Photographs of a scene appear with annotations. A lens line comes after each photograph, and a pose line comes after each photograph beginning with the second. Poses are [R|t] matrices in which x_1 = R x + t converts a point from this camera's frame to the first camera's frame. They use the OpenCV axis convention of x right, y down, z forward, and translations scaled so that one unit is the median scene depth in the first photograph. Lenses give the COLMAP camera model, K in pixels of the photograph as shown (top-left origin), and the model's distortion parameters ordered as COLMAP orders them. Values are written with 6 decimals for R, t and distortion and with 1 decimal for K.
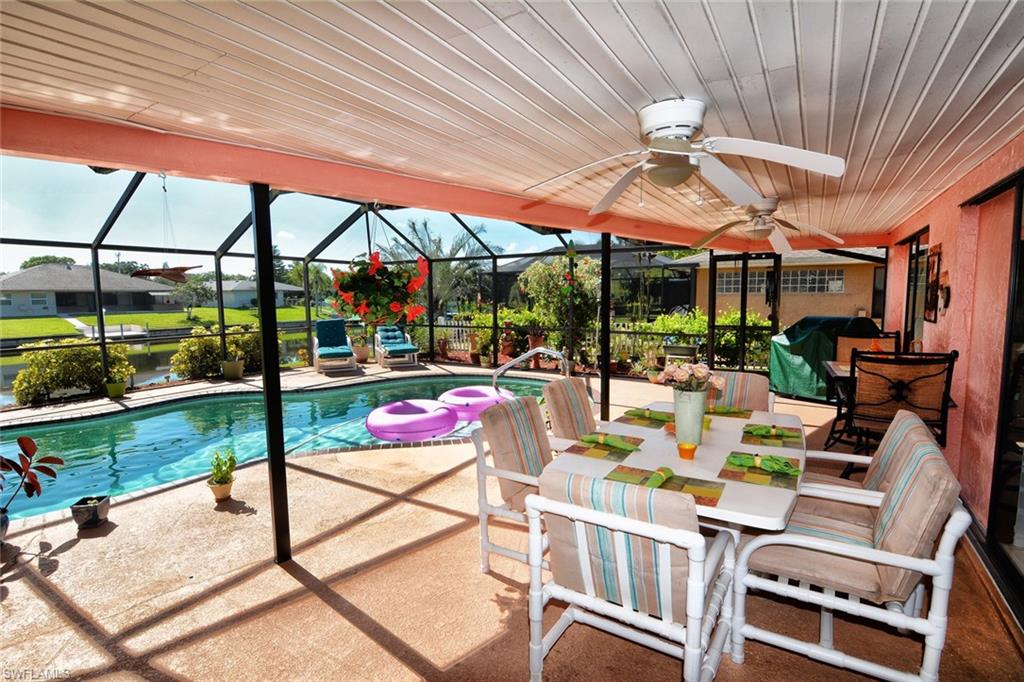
lens RADIAL K [[494.8, 0, 513.0], [0, 494.8, 340.5], [0, 0, 1]] dist [-0.001185, -0.000352]
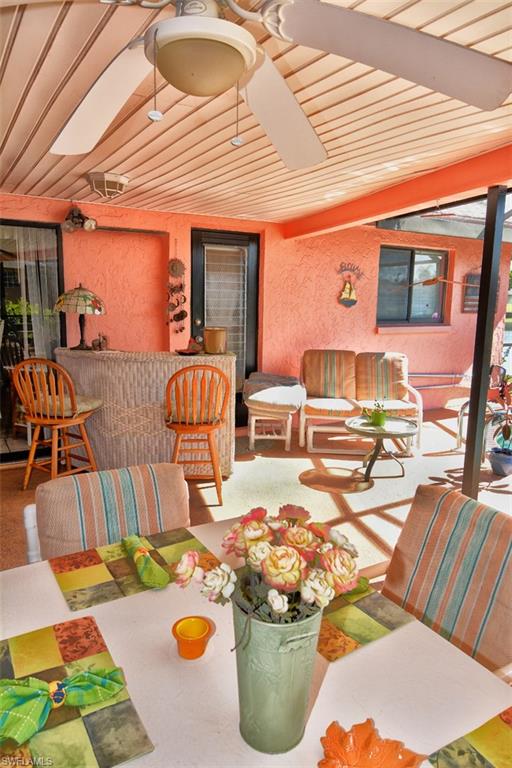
lens RADIAL K [[532.0, 0, 255.7], [0, 532.0, 385.2], [0, 0, 1]] dist [-0.000654, -0.000242]
pose [[-0.459486, 0.155267, -0.874508, 0.614124], [-0.091376, 0.971113, 0.220430, -0.114954], [0.883472, 0.181193, -0.432026, 1.023827]]
